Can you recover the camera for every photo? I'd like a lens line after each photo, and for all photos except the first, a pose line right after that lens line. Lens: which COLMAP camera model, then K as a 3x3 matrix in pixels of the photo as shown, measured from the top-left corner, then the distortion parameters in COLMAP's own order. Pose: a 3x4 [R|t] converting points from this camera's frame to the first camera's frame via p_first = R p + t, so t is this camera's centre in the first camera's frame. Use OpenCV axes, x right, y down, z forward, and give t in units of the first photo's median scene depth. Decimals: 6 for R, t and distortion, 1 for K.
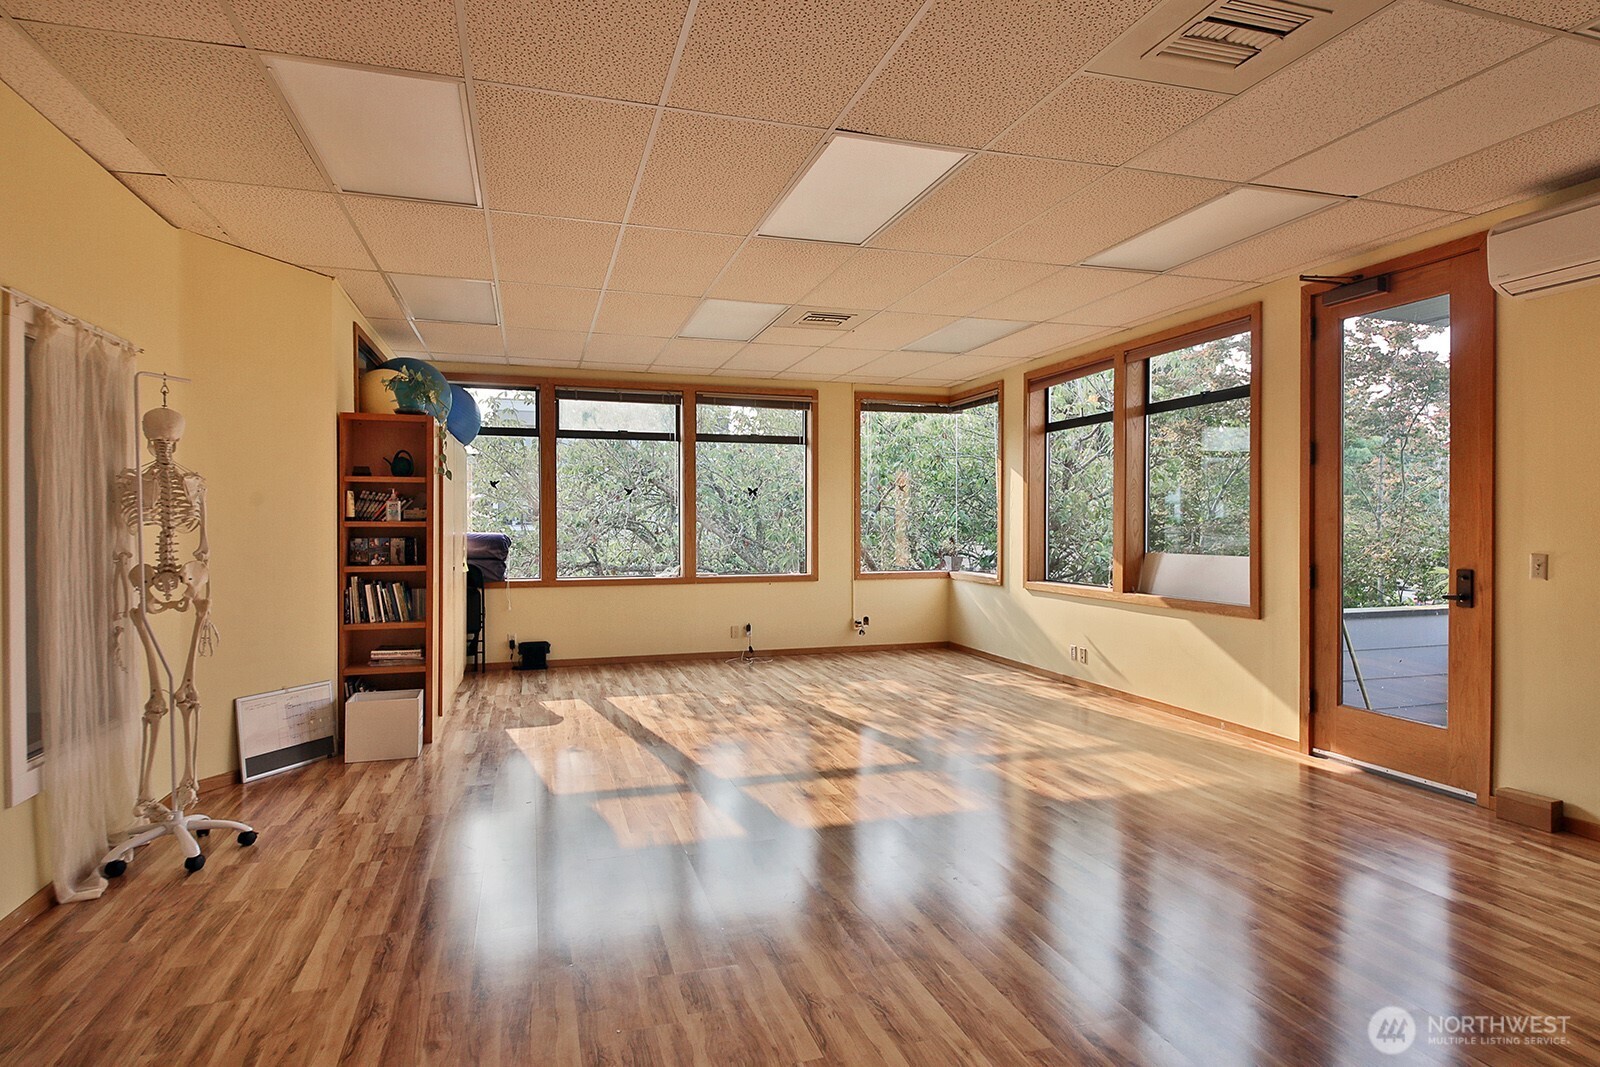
lens RADIAL K [[827.5, 0, 805.2], [0, 827.5, 530.9], [0, 0, 1]] dist [0.041466, 0.000318]
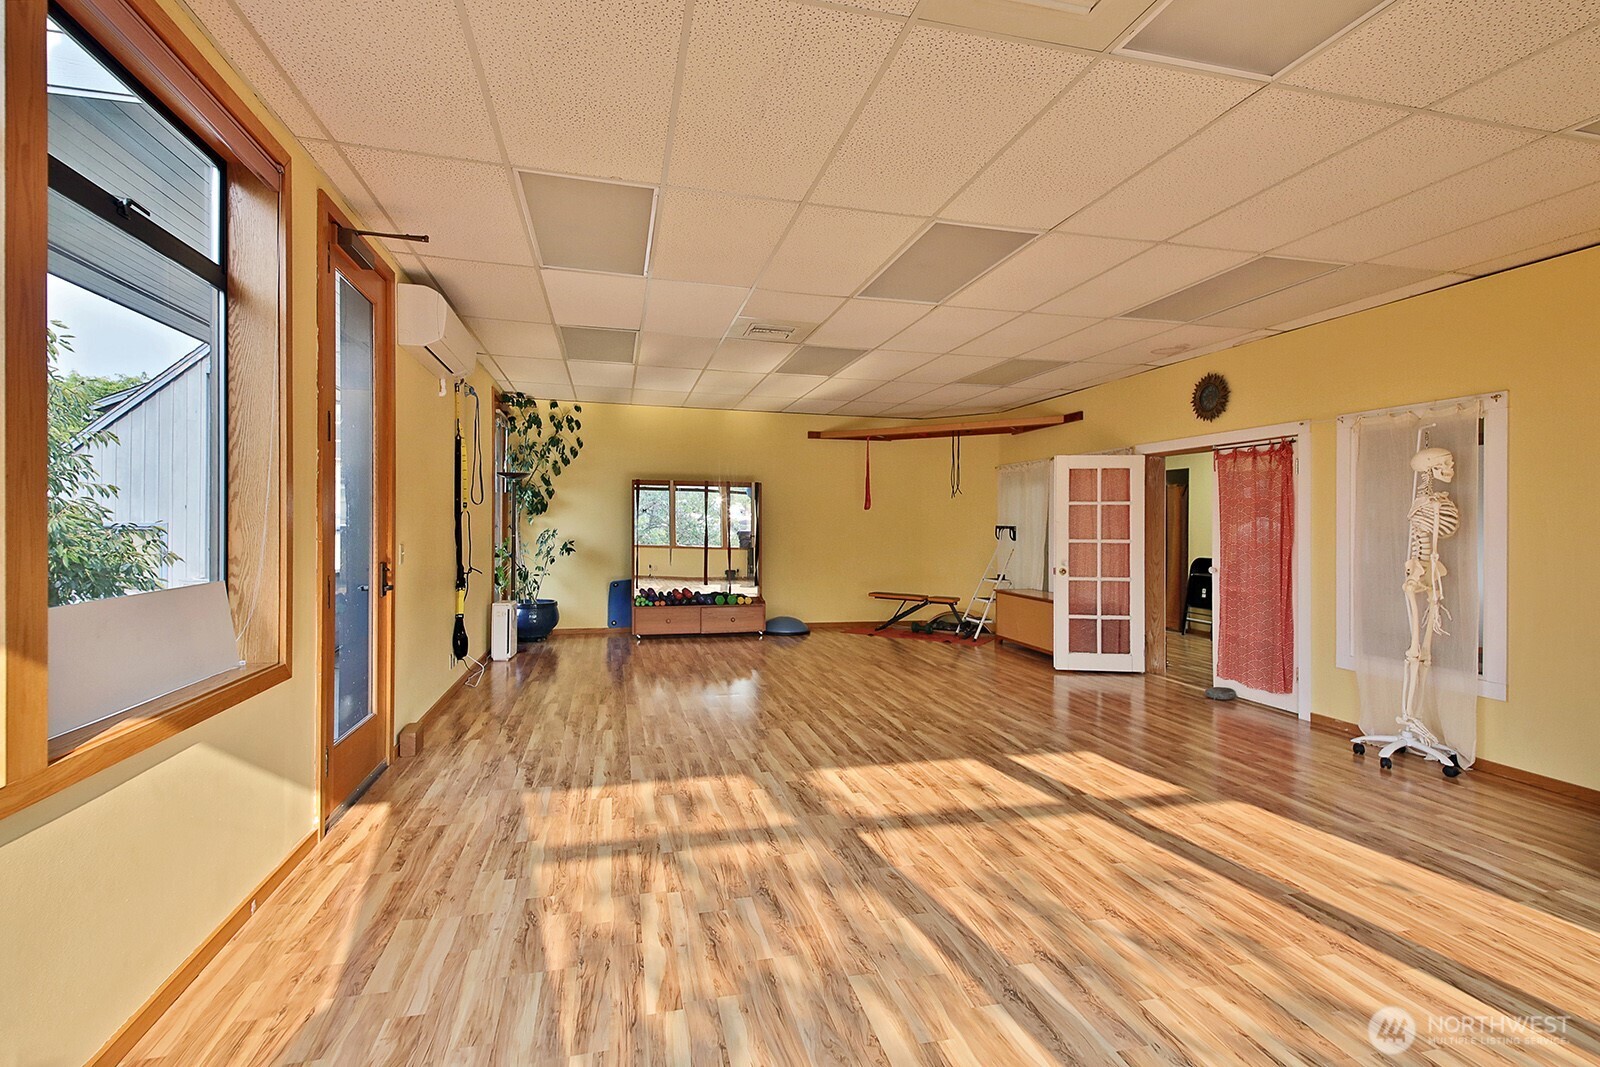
lens RADIAL K [[780.4, 0, 801.2], [0, 780.4, 527.6], [0, 0, 1]] dist [0.011784, -0.000411]
pose [[-0.998942, -0.008338, 0.045219, 0.174474], [-0.007611, 0.999840, 0.016214, -0.018663], [-0.045347, 0.015853, -0.998846, 1.869725]]
